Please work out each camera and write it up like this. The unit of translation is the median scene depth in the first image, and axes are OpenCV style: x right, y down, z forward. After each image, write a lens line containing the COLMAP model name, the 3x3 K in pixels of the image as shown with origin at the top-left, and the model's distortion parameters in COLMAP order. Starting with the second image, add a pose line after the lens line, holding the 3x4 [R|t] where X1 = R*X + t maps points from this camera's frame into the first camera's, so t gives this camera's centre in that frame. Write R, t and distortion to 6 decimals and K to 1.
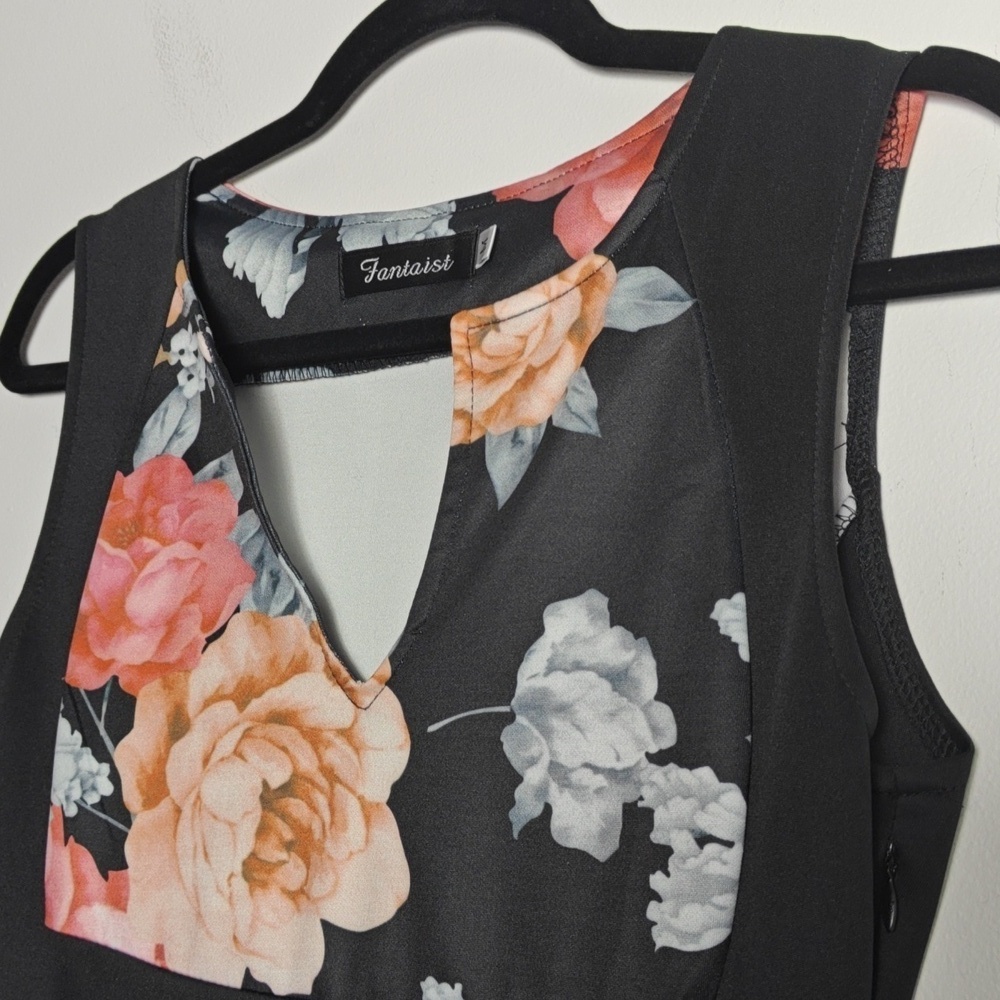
lens RADIAL K [[1469.3, 0, 486.9], [0, 1469.3, 499.2], [0, 0, 1]] dist [0.205861, -0.710492]
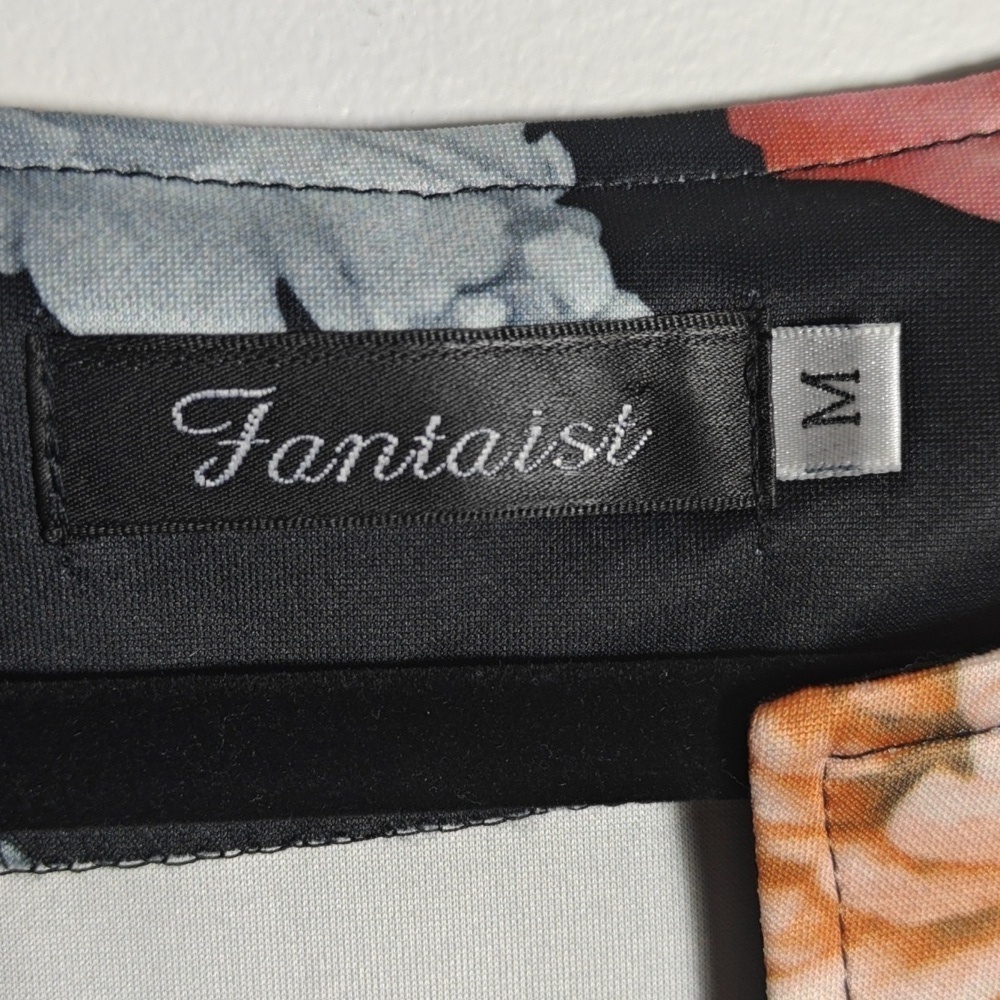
lens RADIAL K [[1519.3, 0, 482.5], [0, 1519.3, 498.0], [0, 0, 1]] dist [0.166551, -0.714476]
pose [[0.740462, -0.135294, 0.658340, -0.217429], [-0.033667, 0.970833, 0.237381, -0.216253], [-0.671255, -0.197936, 0.714310, 0.865150]]
